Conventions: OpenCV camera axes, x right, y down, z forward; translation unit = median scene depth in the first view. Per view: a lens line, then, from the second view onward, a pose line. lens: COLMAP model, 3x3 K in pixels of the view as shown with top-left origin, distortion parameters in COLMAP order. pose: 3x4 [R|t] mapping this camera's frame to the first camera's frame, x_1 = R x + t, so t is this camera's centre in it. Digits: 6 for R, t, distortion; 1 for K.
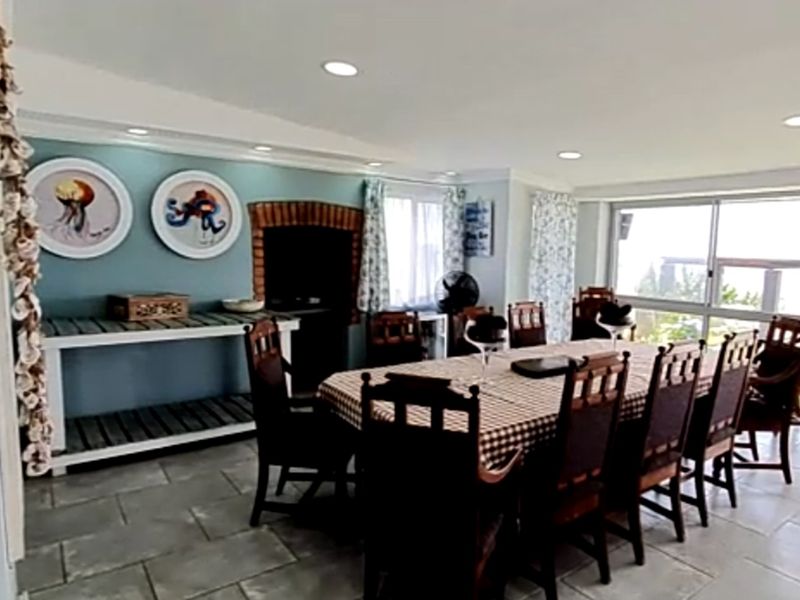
lens RADIAL K [[526.8, 0, 416.9], [0, 526.8, 300.9], [0, 0, 1]] dist [-0.007186, -0.000947]
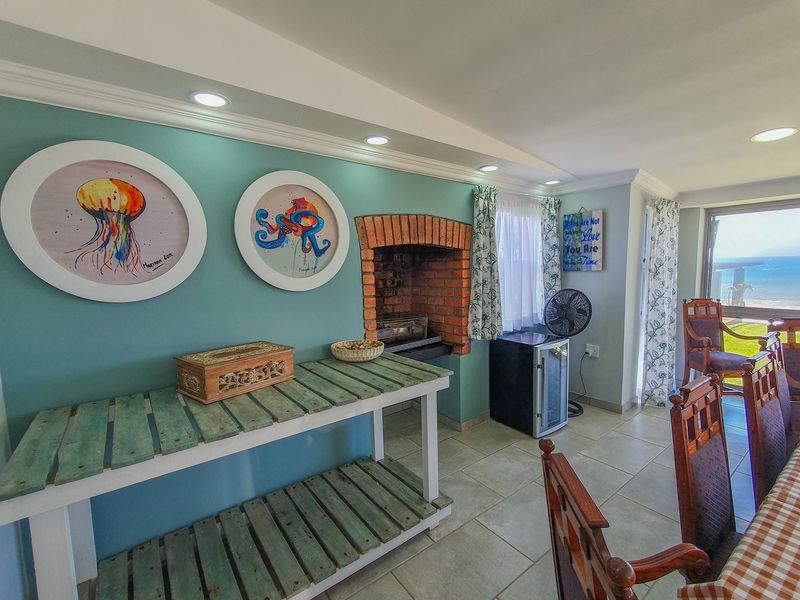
lens RADIAL K [[357.3, 0, 400.4], [0, 357.3, 297.2], [0, 0, 1]] dist [0.000414, -0.000590]
pose [[0.999082, -0.042256, -0.007081, -0.255483], [0.042154, 0.999014, -0.013918, -0.056405], [0.007662, 0.013607, 0.999878, 0.474175]]
